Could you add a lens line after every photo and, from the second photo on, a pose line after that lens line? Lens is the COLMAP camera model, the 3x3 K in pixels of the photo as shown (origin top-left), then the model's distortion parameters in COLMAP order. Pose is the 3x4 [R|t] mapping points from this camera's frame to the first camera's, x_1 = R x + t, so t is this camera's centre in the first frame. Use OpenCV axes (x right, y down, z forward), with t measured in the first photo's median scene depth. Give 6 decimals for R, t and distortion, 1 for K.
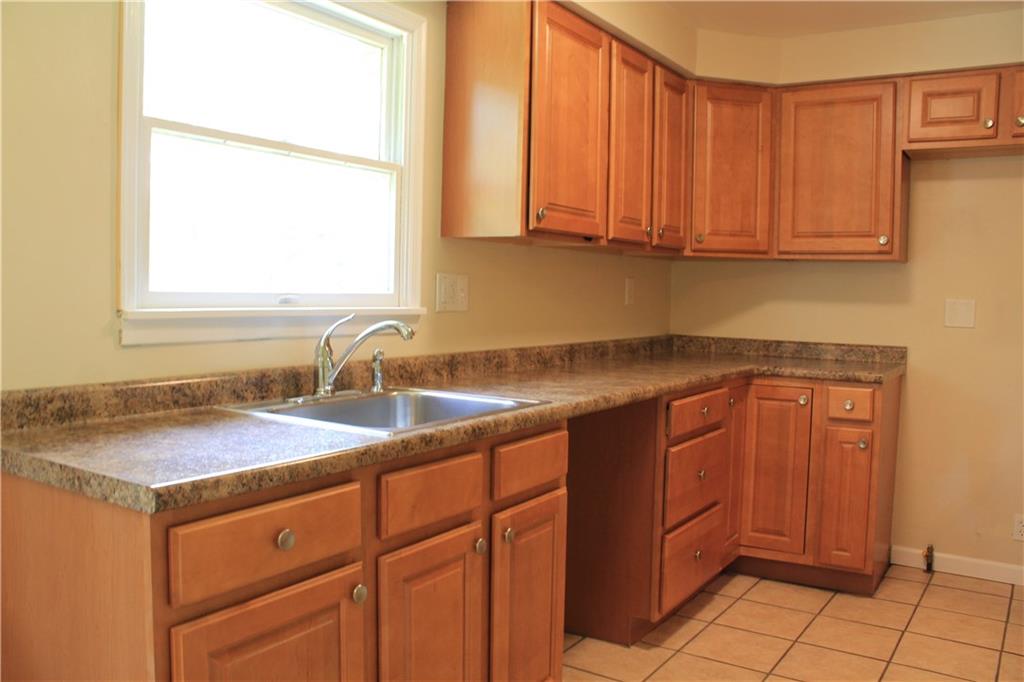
lens RADIAL K [[851.2, 0, 512.0], [0, 851.2, 341.0], [0, 0, 1]] dist [-0.181533, 0.163728]
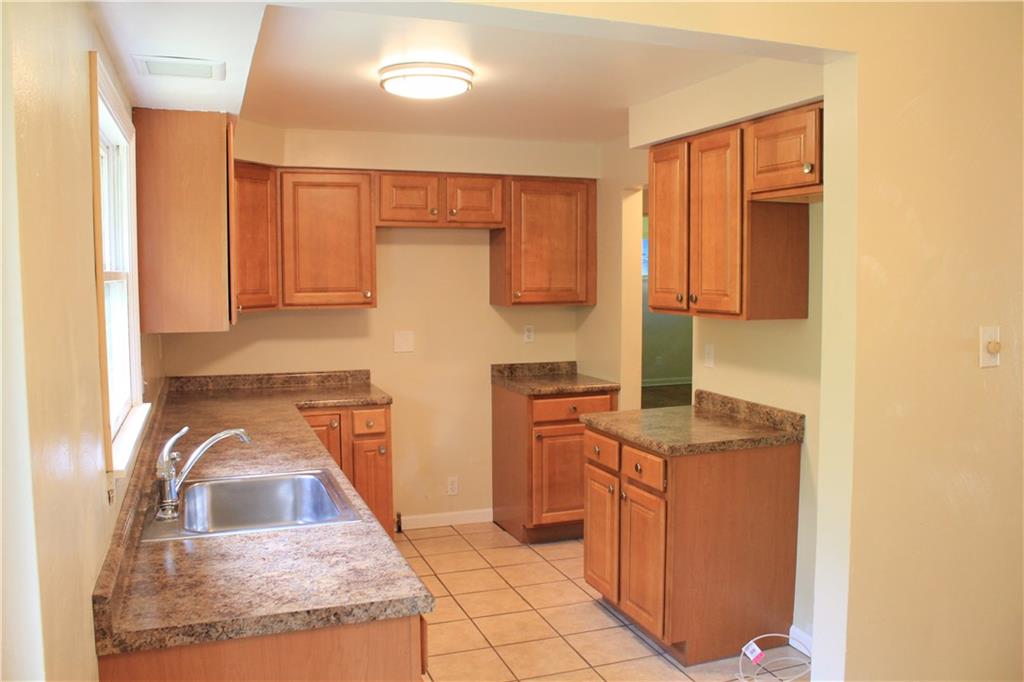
lens RADIAL K [[851.2, 0, 512.0], [0, 851.2, 341.0], [0, 0, 1]] dist [-0.181533, 0.163728]
pose [[0.593309, -0.085003, 0.800474, -0.499053], [0.061132, 0.996295, 0.060486, -0.114223], [-0.802650, 0.013047, 0.596308, 0.006294]]
